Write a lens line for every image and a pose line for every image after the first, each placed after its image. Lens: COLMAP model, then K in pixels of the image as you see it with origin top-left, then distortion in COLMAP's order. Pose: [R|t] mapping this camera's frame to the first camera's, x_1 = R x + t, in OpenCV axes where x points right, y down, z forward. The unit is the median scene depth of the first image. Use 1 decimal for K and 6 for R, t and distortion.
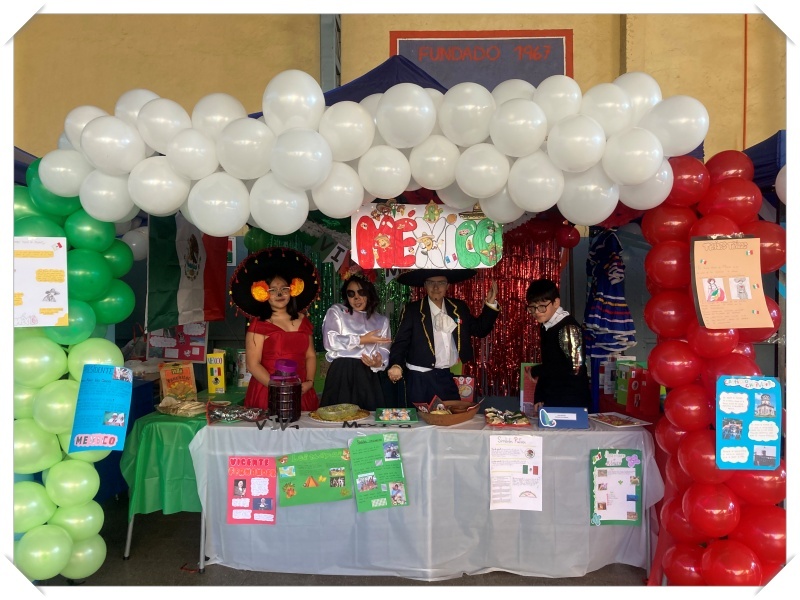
lens RADIAL K [[666.3, 0, 399.3], [0, 666.3, 298.6], [0, 0, 1]] dist [0.010676, 0.003166]
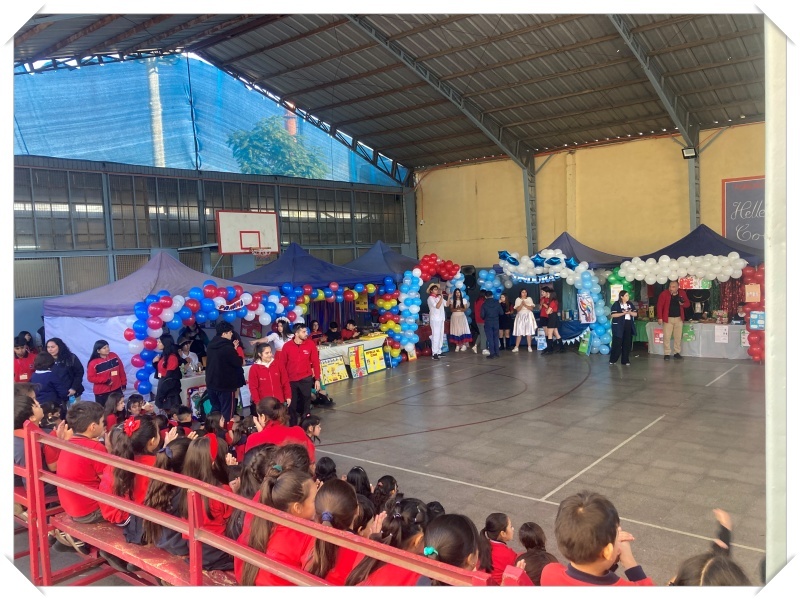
lens RADIAL K [[666.3, 0, 399.3], [0, 666.3, 297.2], [0, 0, 1]] dist [0.010676, 0.003166]
pose [[0.800948, 0.006083, -0.598703, 1.383515], [0.025911, 0.998659, 0.044811, -0.290978], [0.598173, -0.051404, 0.799716, -4.711444]]
